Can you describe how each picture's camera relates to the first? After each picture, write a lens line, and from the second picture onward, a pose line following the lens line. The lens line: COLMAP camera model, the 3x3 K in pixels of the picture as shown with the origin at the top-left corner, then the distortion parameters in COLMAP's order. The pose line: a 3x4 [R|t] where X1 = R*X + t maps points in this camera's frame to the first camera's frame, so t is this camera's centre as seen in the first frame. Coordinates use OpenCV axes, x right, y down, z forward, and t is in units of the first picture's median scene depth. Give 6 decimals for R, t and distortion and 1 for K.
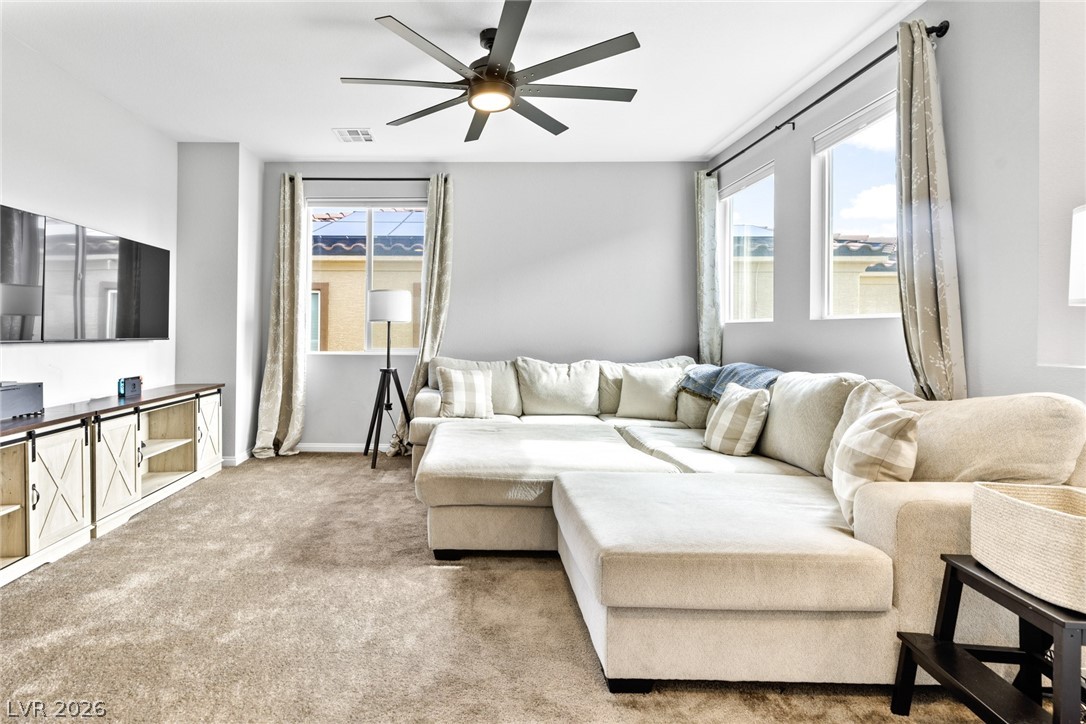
lens RADIAL K [[538.6, 0, 543.4], [0, 538.6, 331.1], [0, 0, 1]] dist [0.004975, 0.000728]
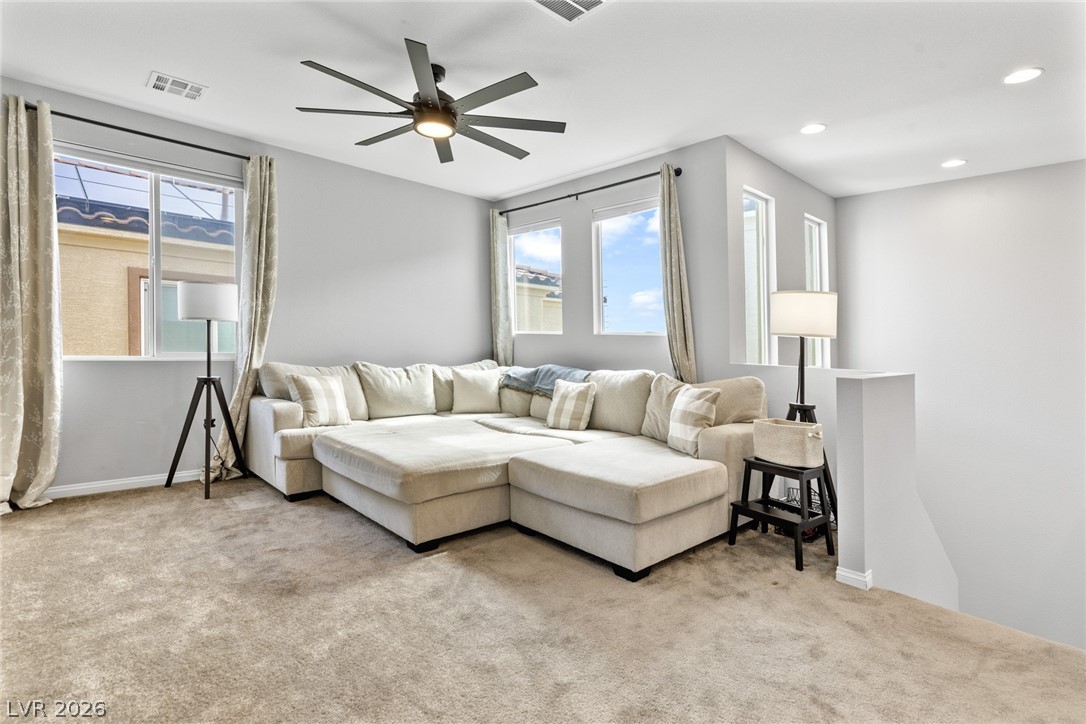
lens RADIAL K [[533.8, 0, 557.7], [0, 533.8, 323.1], [0, 0, 1]] dist [0.001264, 0.000531]
pose [[0.706054, 0.042571, 0.706877, -0.586595], [-0.027115, 0.999085, -0.033086, -0.001150], [-0.707638, 0.004193, 0.706562, 0.046649]]
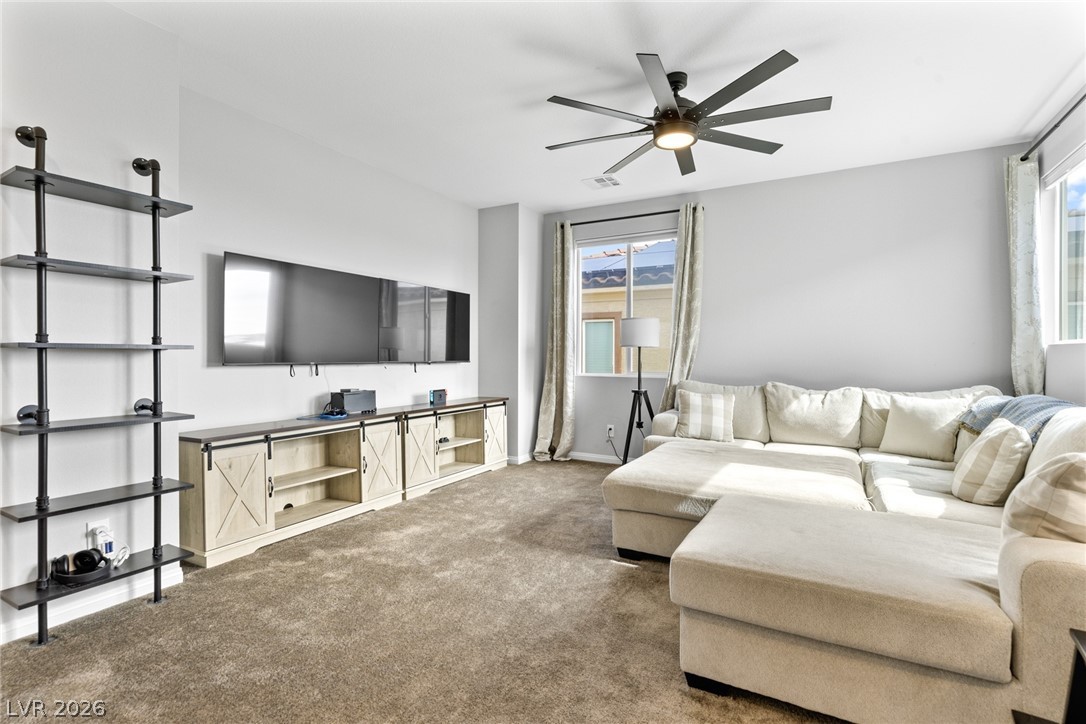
lens RADIAL K [[519.7, 0, 553.0], [0, 519.7, 360.3], [0, 0, 1]] dist [-0.004510, -0.000487]
pose [[0.879505, 0.003152, -0.475880, 0.069691], [0.001327, 0.999958, 0.009076, -0.000063], [0.475888, -0.008614, 0.879463, -0.009186]]
